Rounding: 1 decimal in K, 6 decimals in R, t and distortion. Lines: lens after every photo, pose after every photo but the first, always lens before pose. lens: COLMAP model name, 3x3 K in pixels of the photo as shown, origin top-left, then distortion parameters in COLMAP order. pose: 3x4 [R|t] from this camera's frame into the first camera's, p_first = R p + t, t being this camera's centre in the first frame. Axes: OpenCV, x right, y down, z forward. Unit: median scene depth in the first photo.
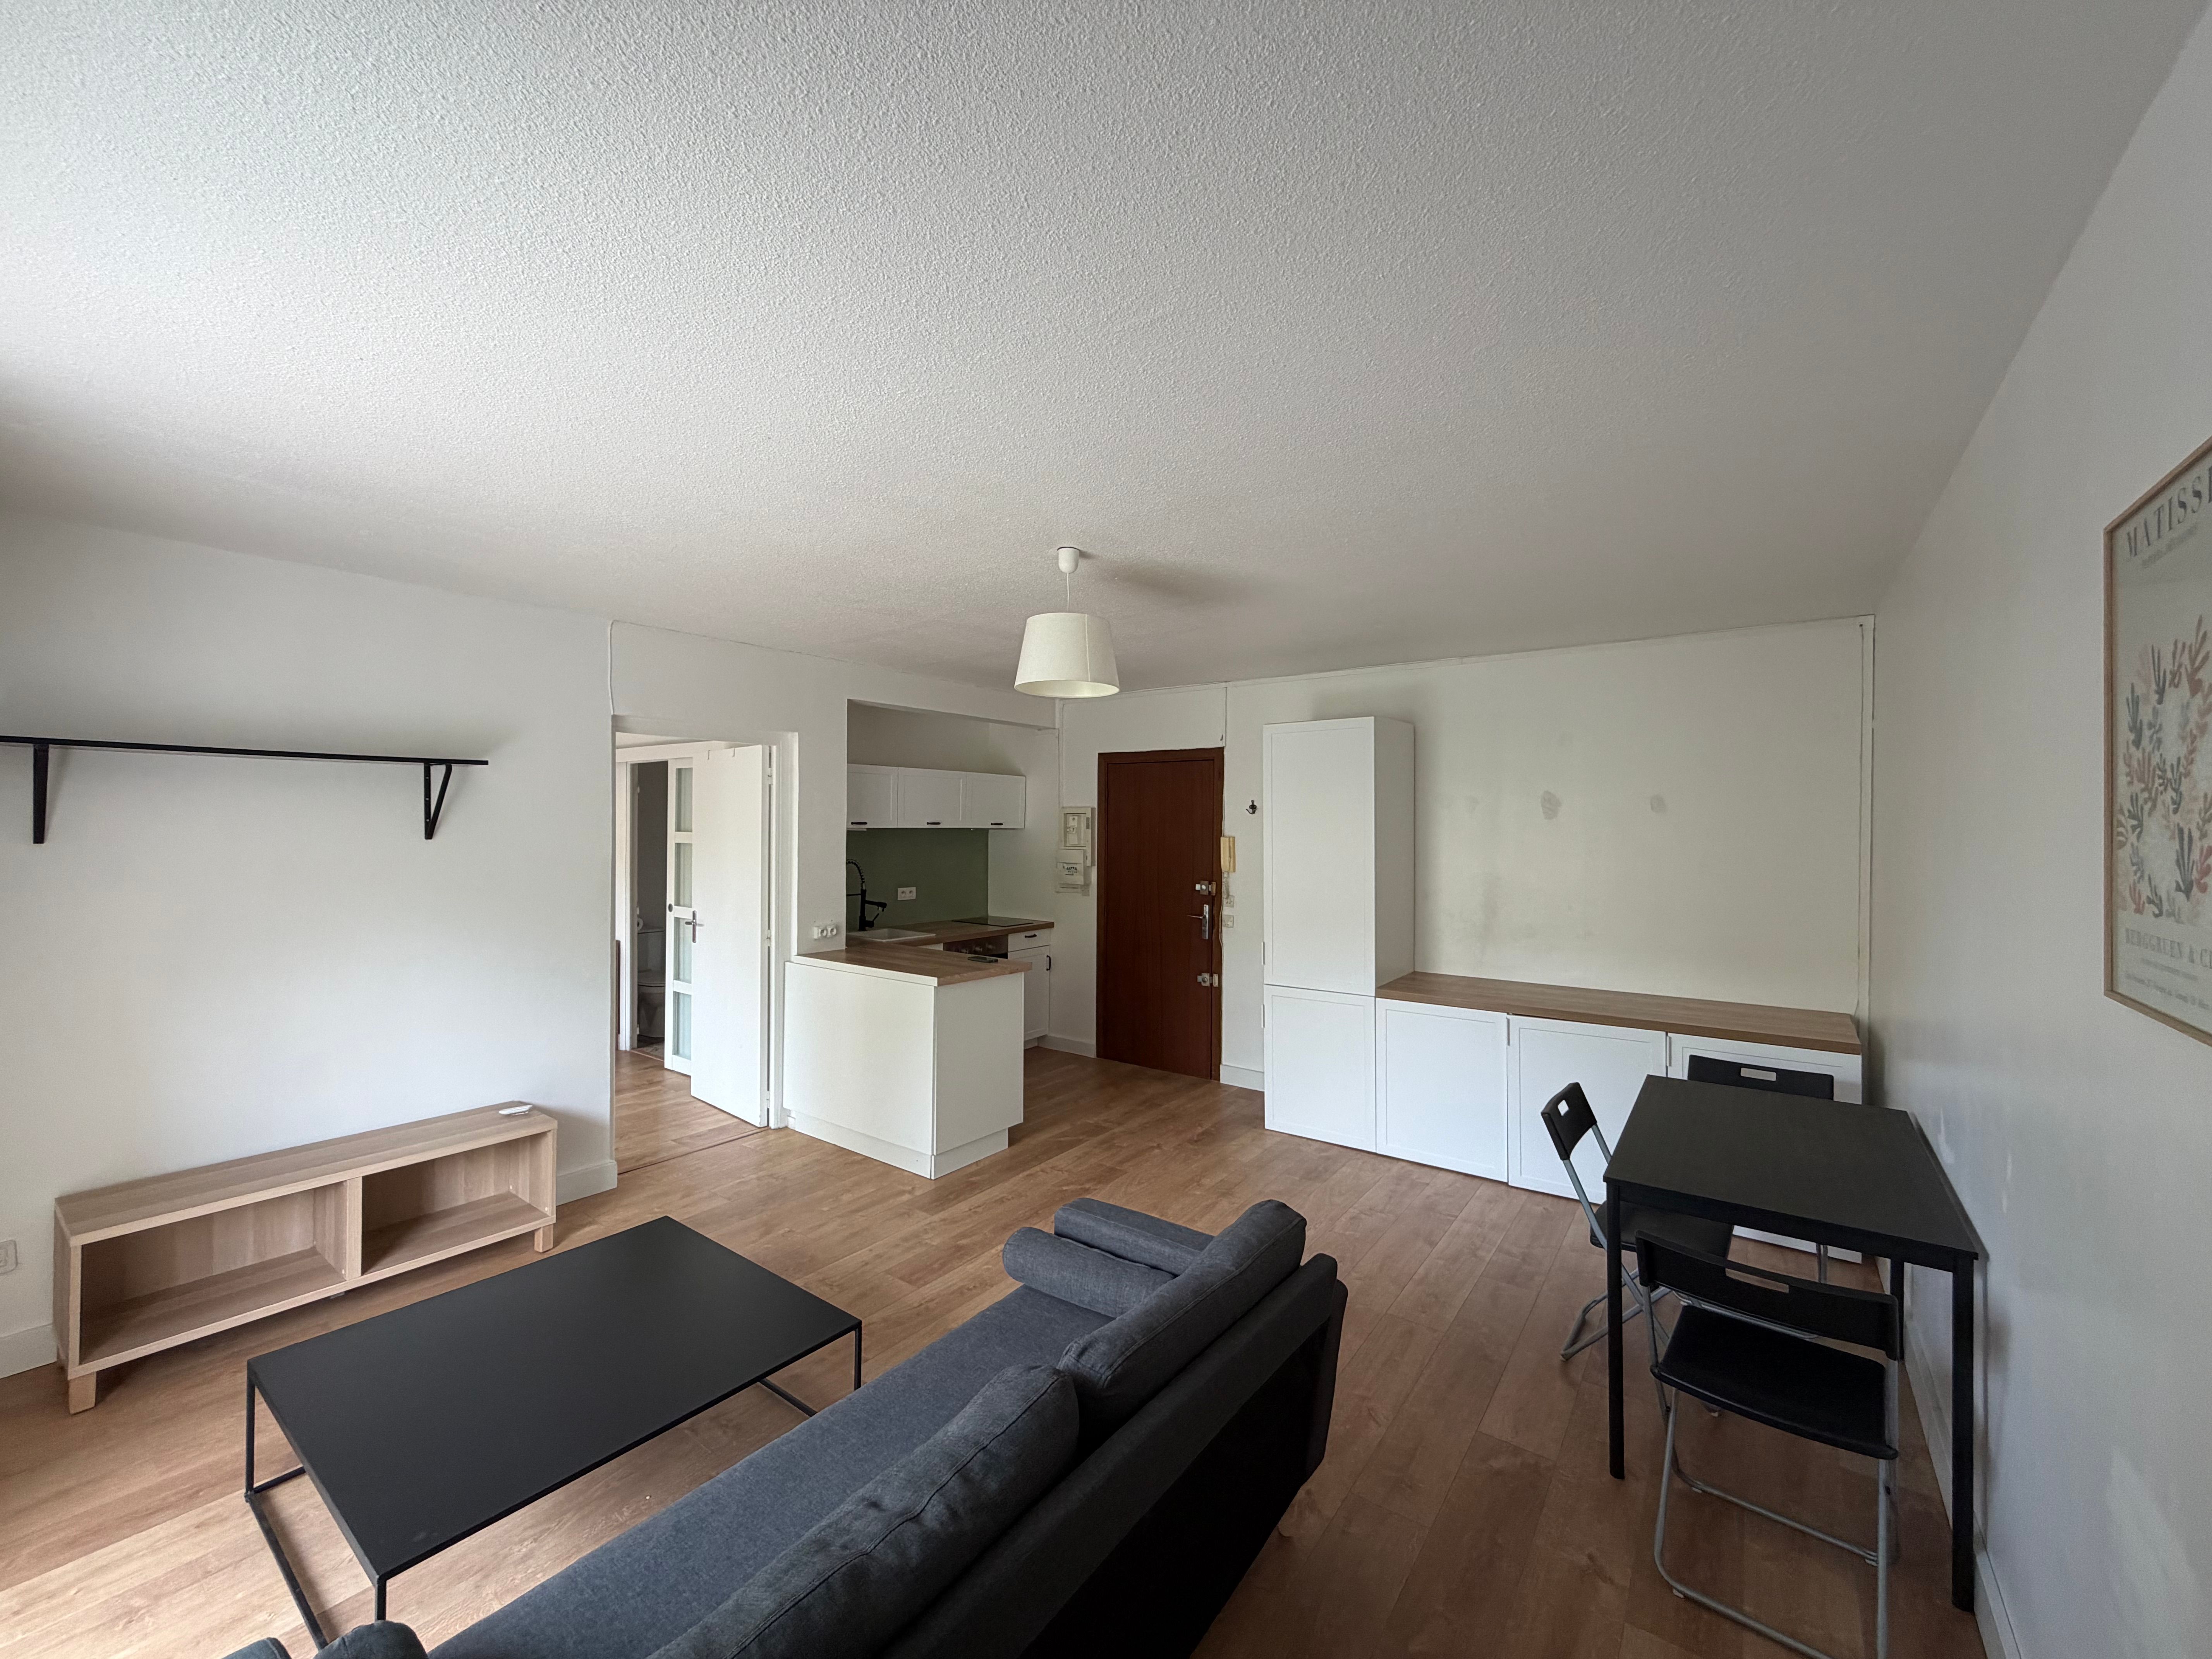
lens RADIAL K [[882.1, 0, 1099.1], [0, 882.1, 828.0], [0, 0, 1]] dist [-0.000532, -0.000226]
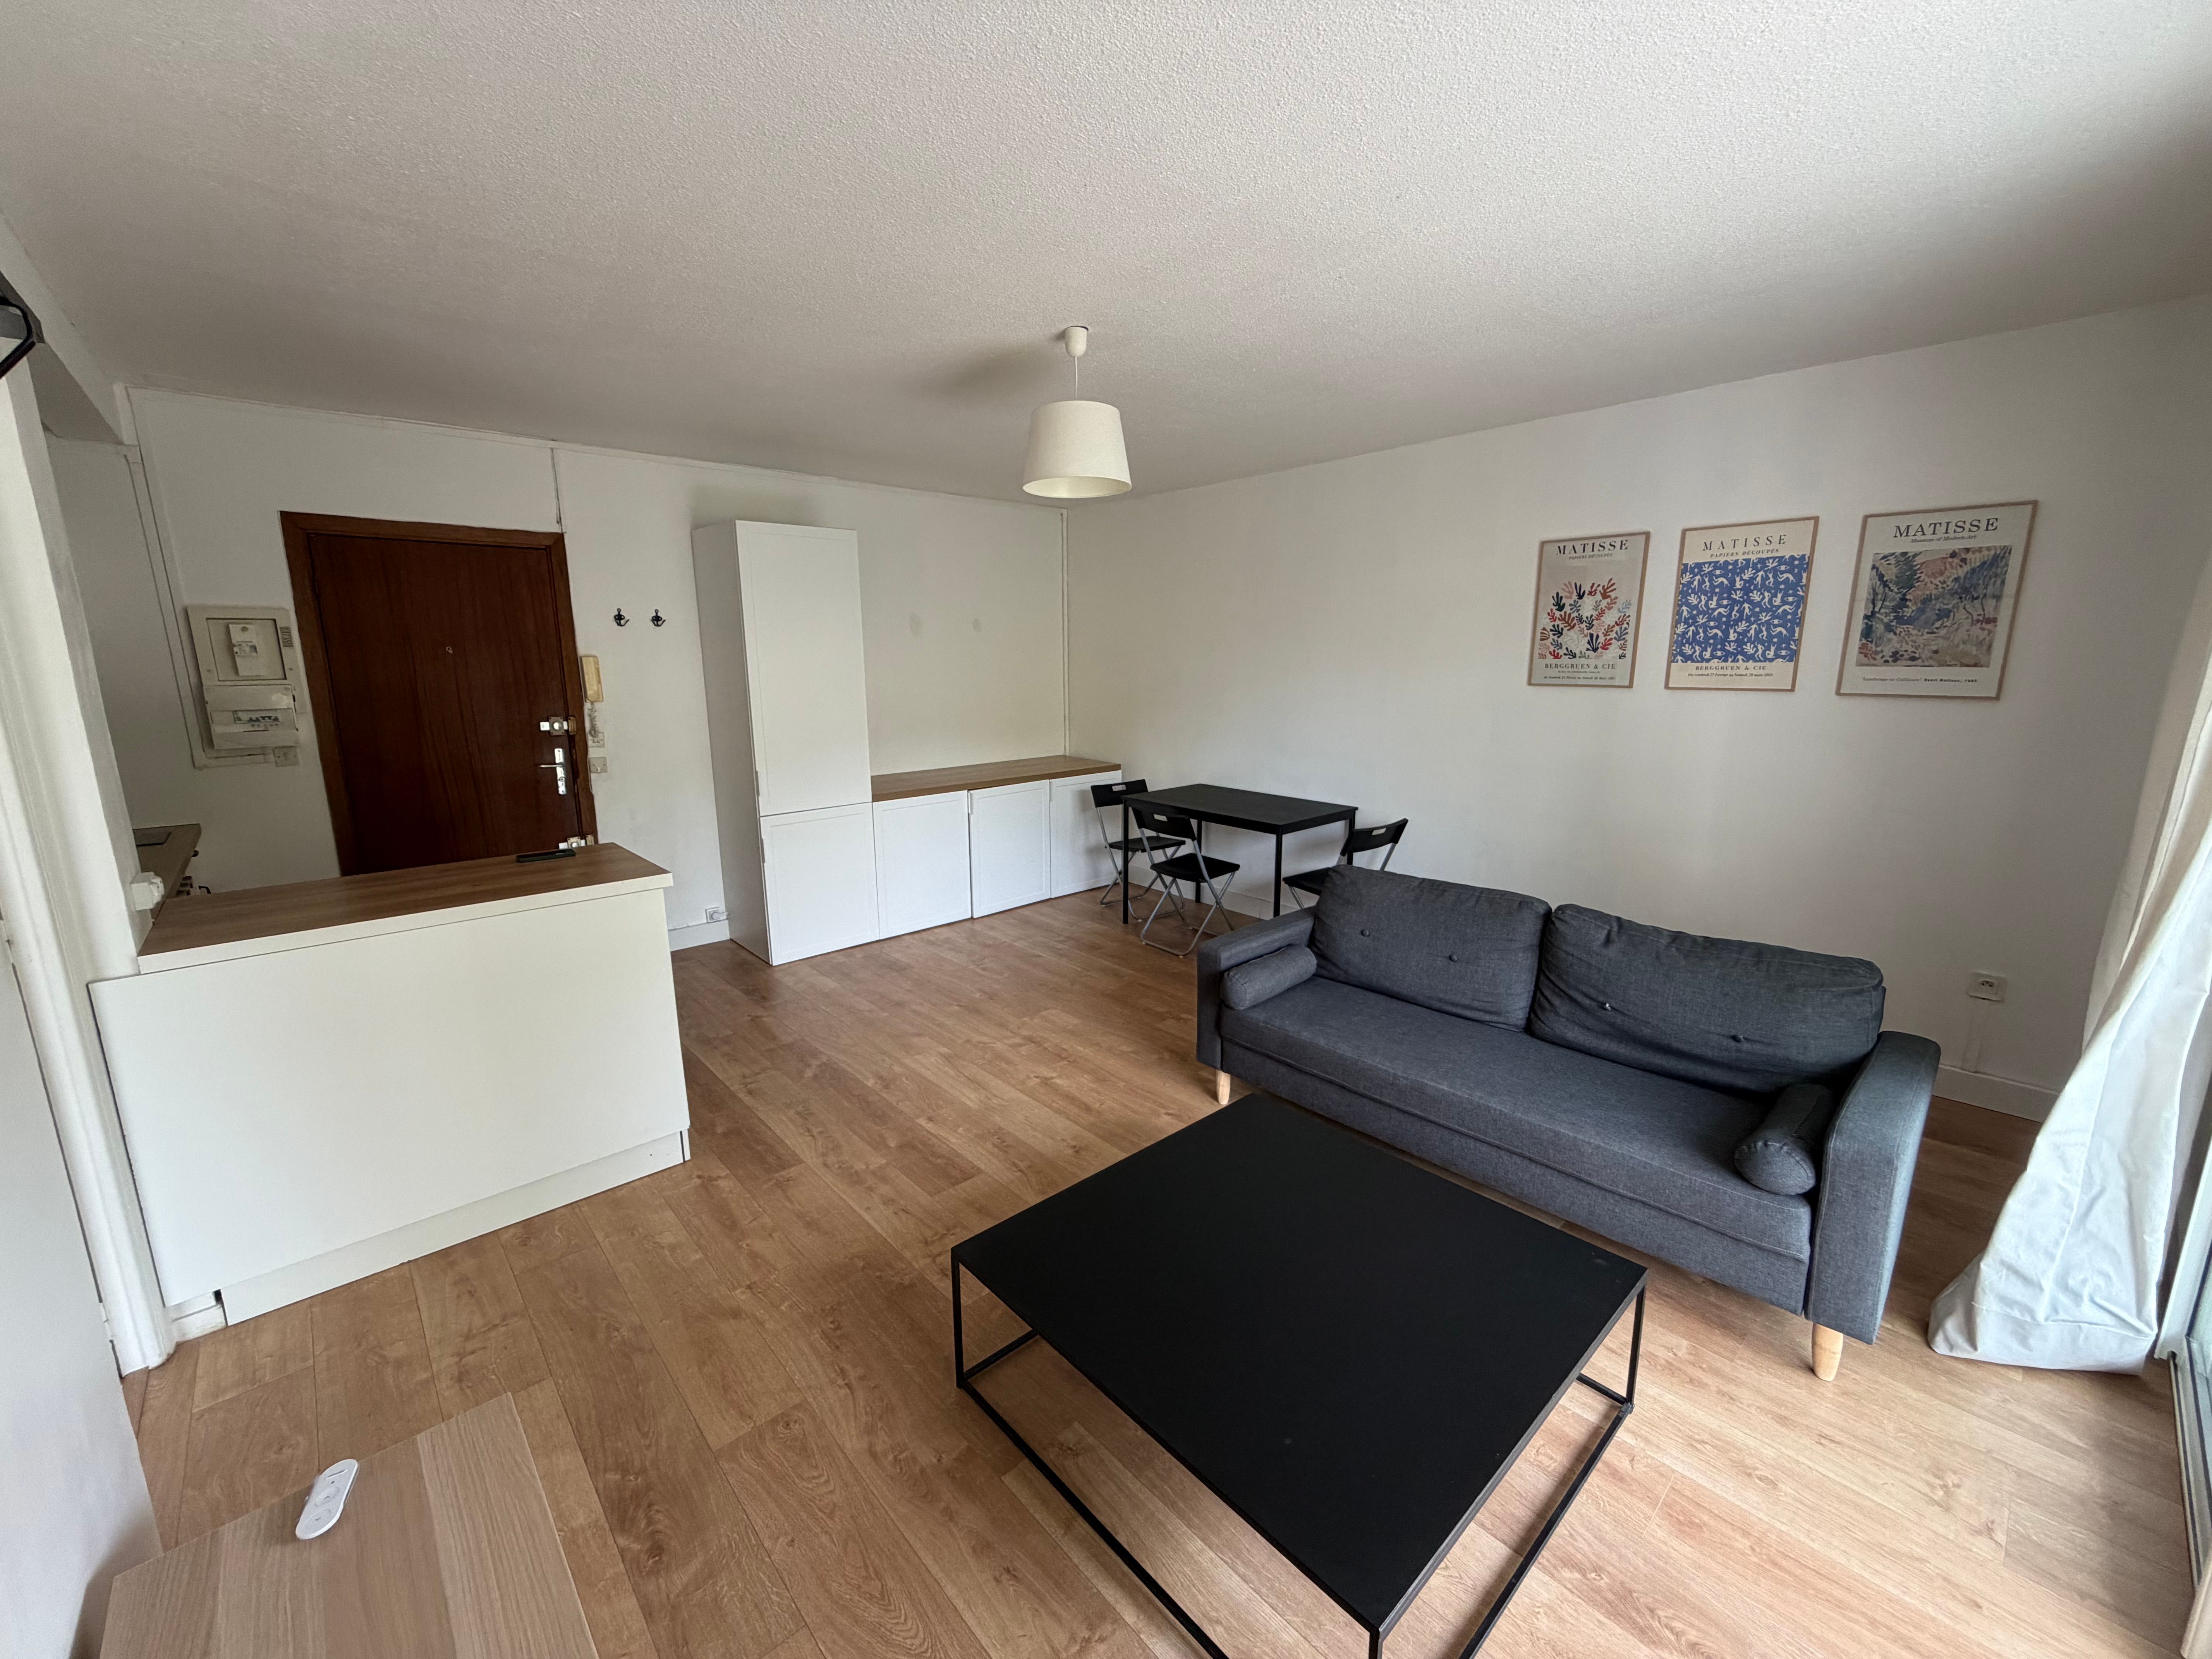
lens RADIAL K [[882.1, 0, 1099.1], [0, 882.1, 828.0], [0, 0, 1]] dist [-0.000532, -0.000226]
pose [[0.198842, -0.198950, 0.959625, -0.718156], [0.009475, 0.979523, 0.201112, 0.008401], [-0.979986, -0.030897, 0.196655, 0.545965]]
